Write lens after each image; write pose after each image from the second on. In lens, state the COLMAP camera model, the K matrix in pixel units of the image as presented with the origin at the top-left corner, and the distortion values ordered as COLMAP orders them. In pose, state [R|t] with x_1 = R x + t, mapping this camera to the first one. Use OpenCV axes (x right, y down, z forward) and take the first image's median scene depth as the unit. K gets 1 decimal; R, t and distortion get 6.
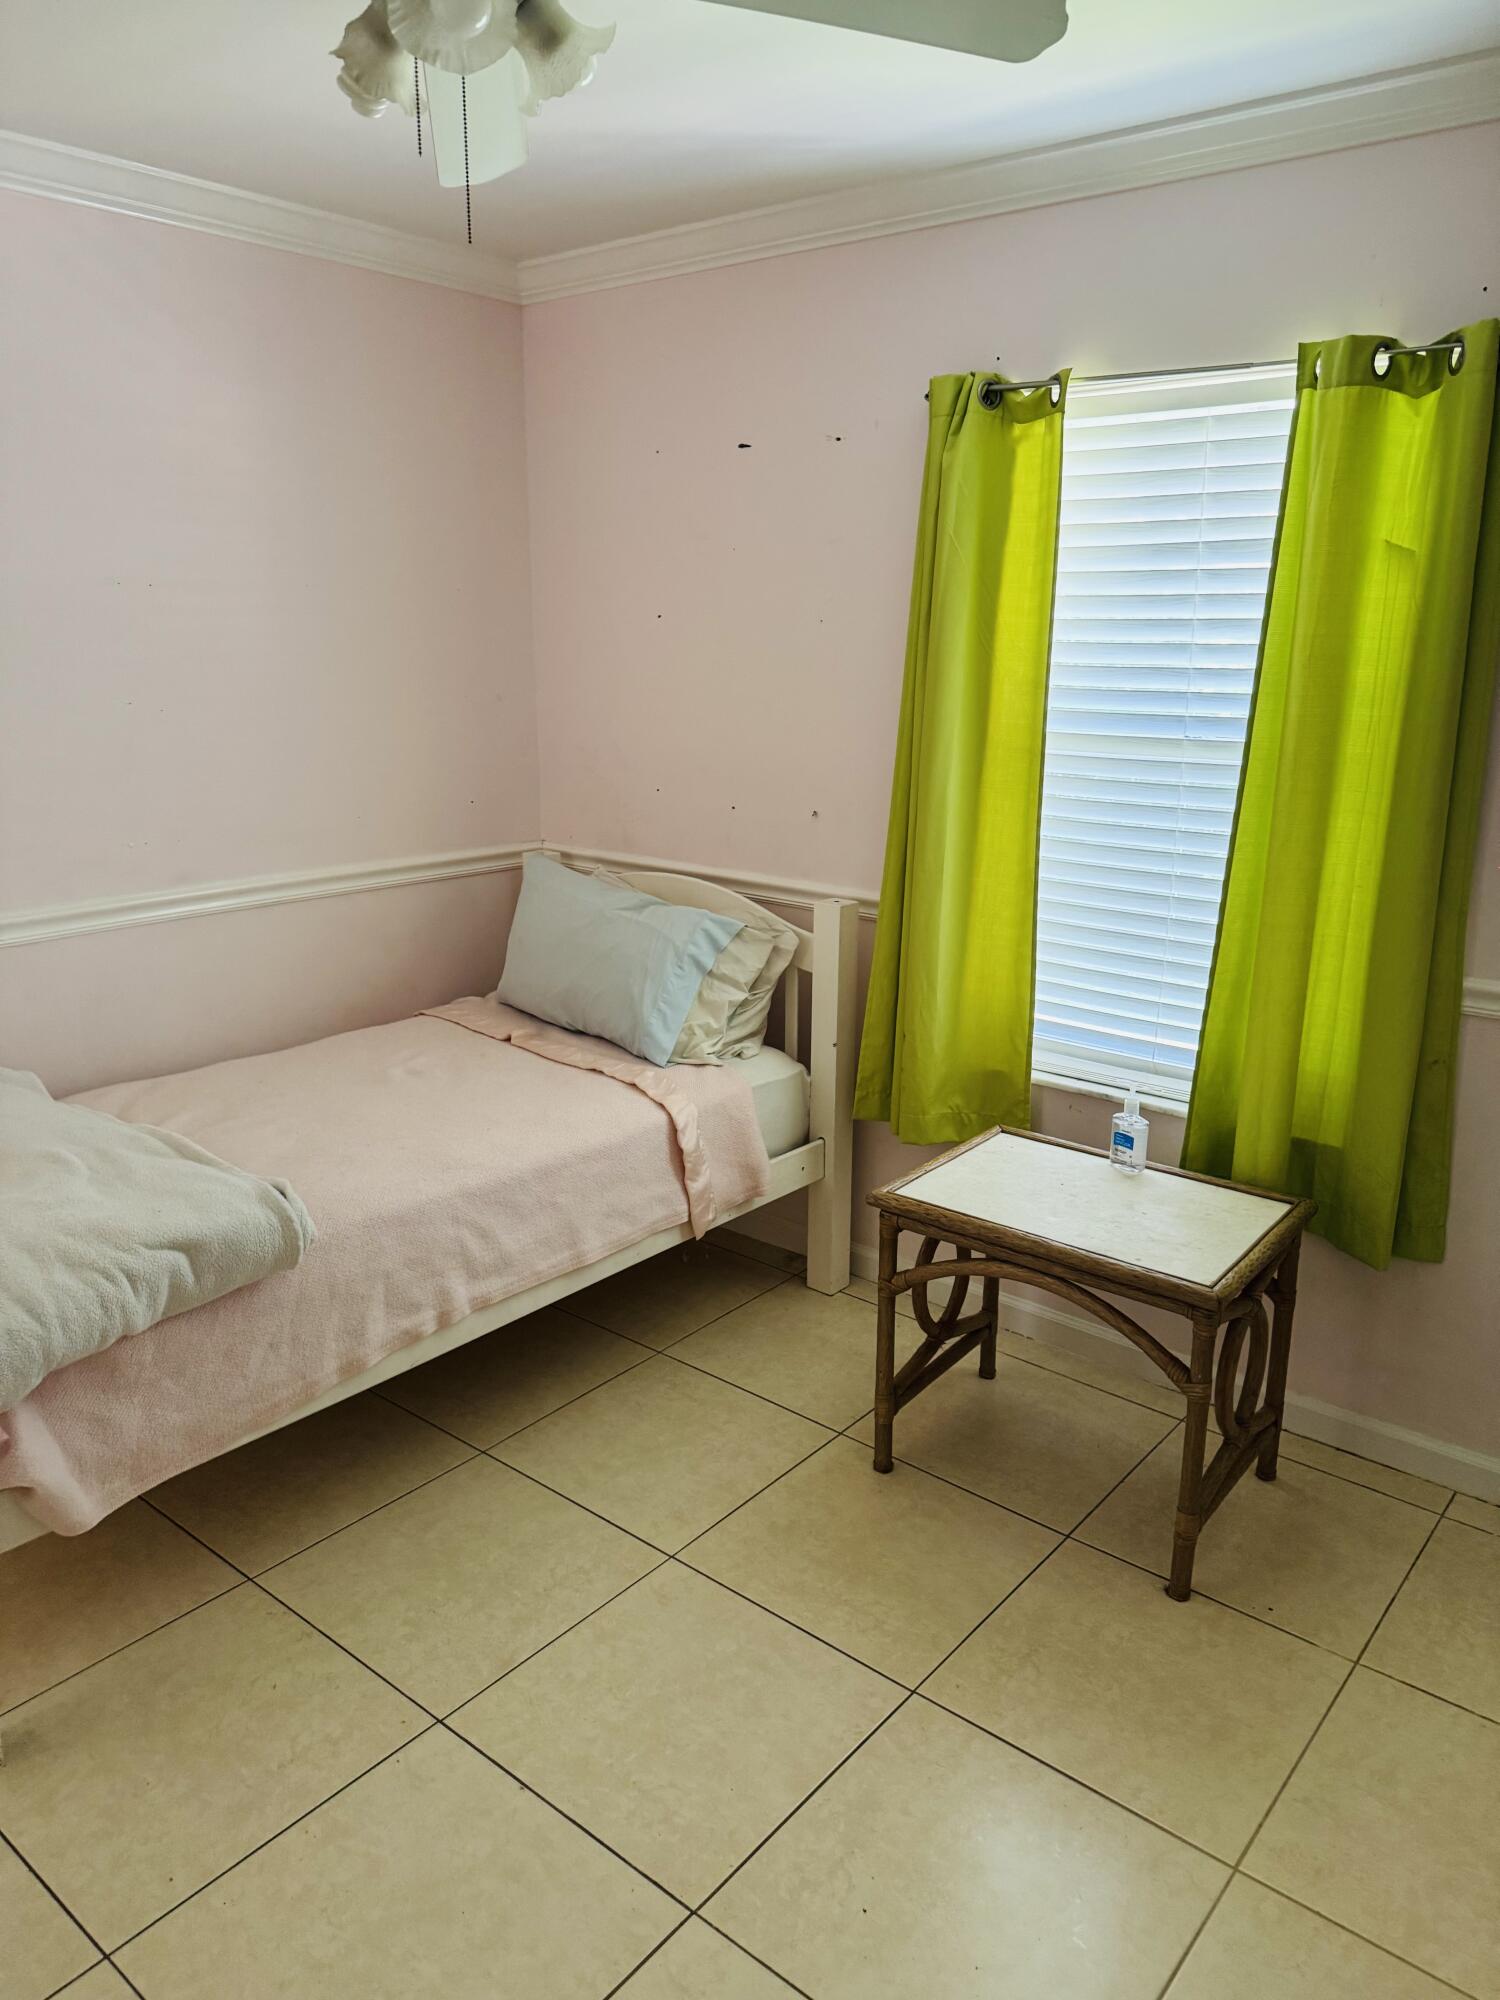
lens RADIAL K [[1419.0, 0, 750.0], [0, 1419.0, 1000.0], [0, 0, 1]] dist [-0.006716, -0.005444]
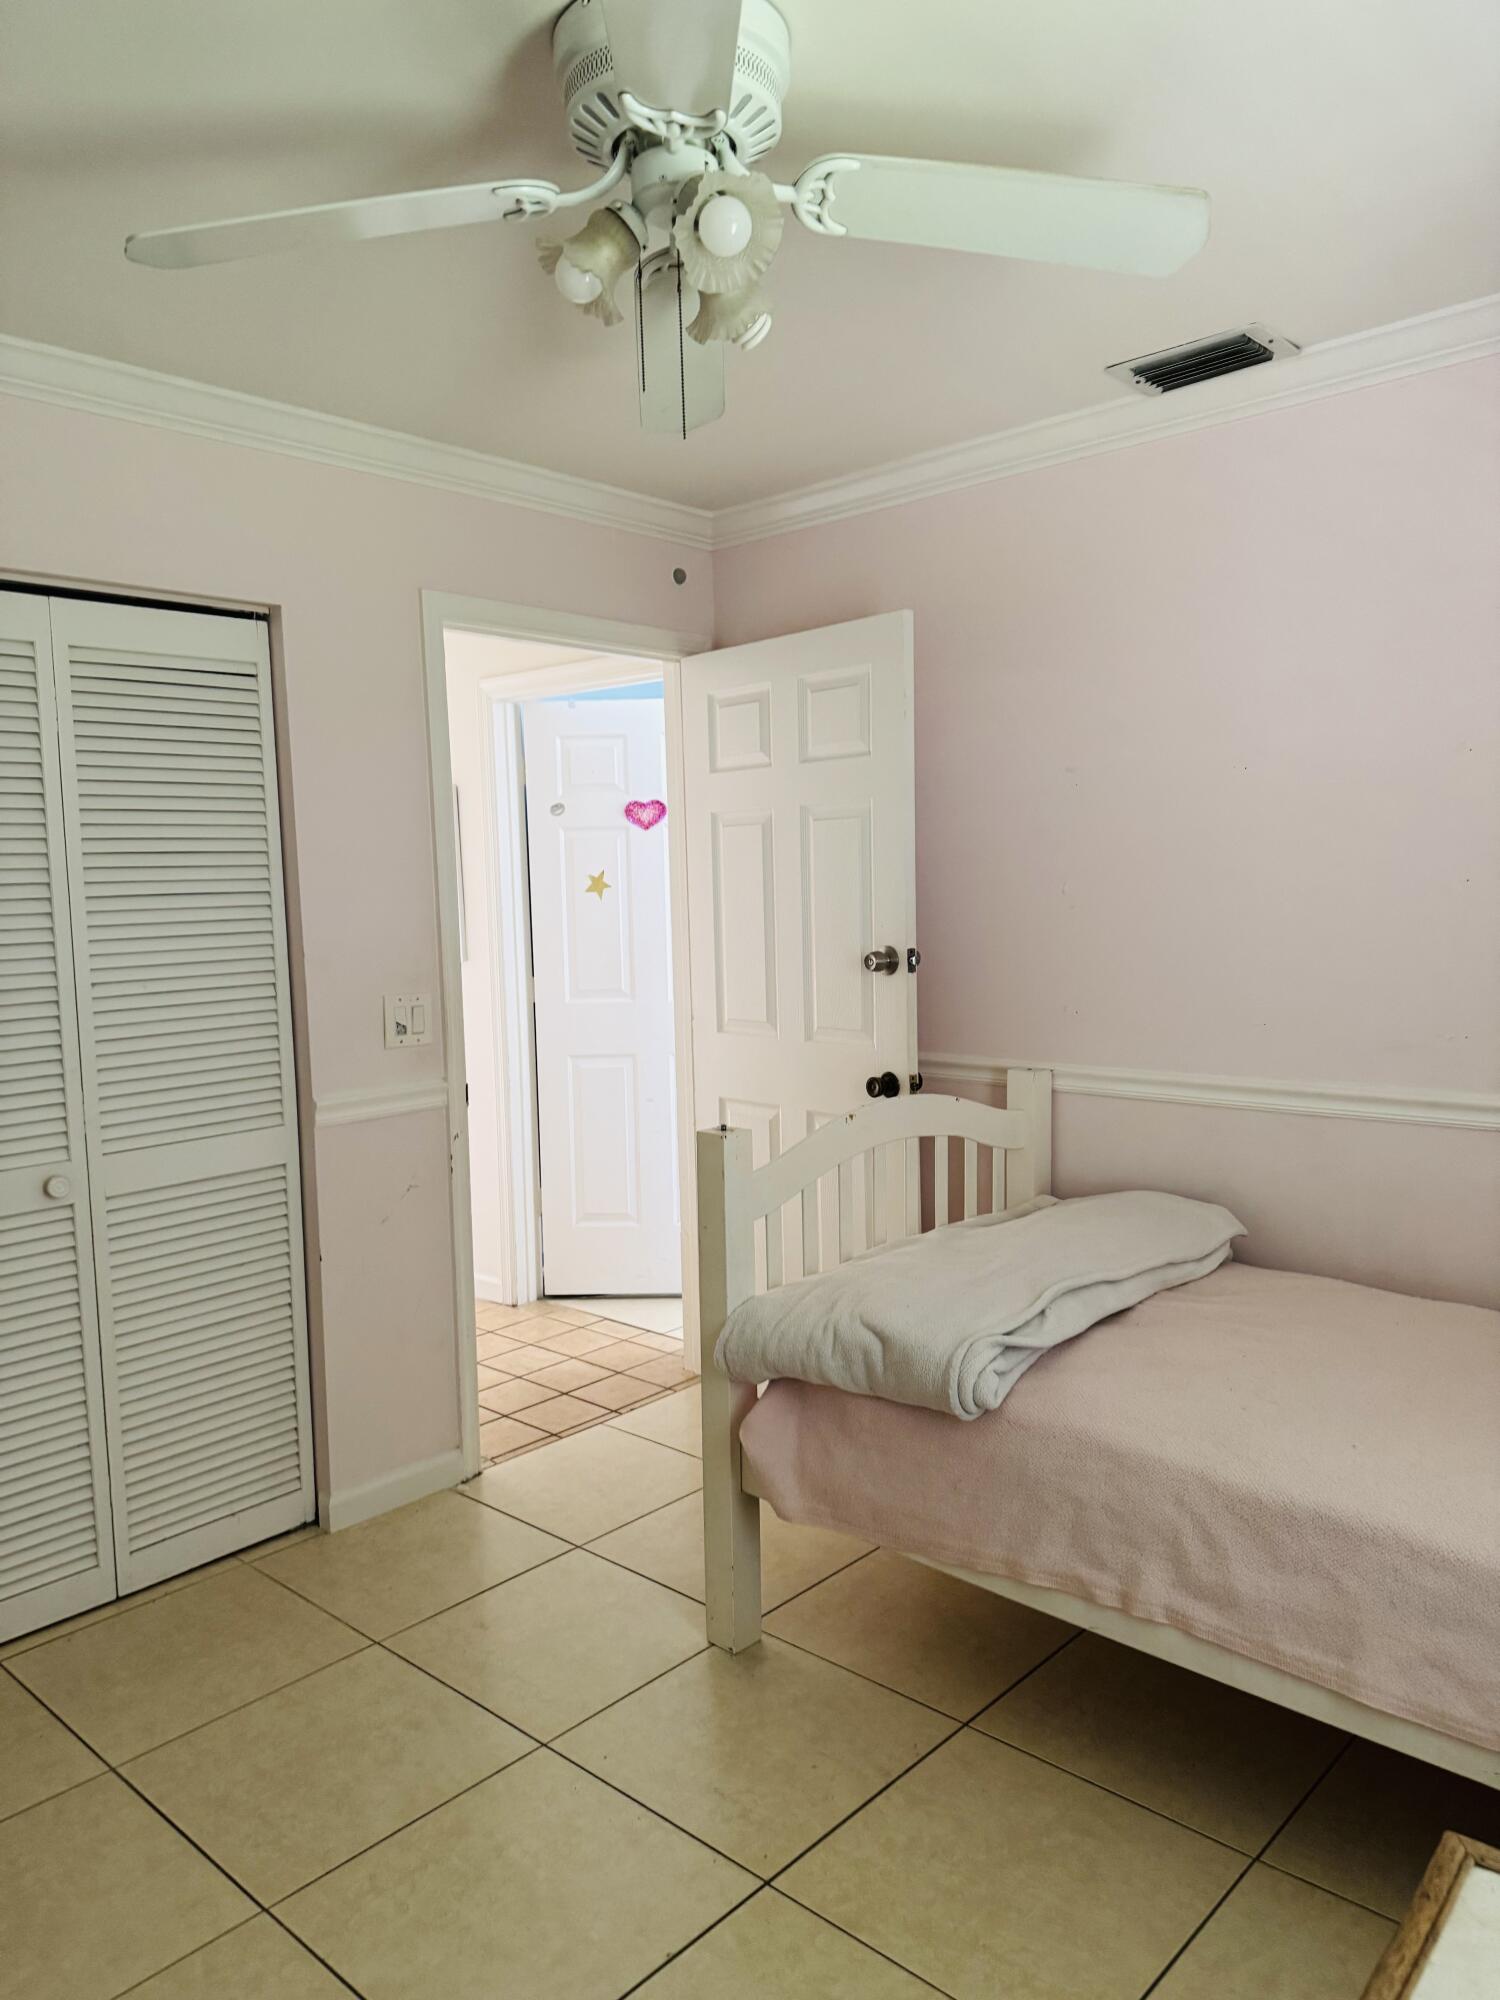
lens RADIAL K [[1419.0, 0, 750.0], [0, 1419.0, 1000.0], [0, 0, 1]] dist [-0.006716, -0.005444]
pose [[-0.056560, 0.080997, -0.995108, 0.579245], [-0.235193, 0.967573, 0.092124, -0.134773], [0.970302, 0.239253, -0.035676, 0.731790]]
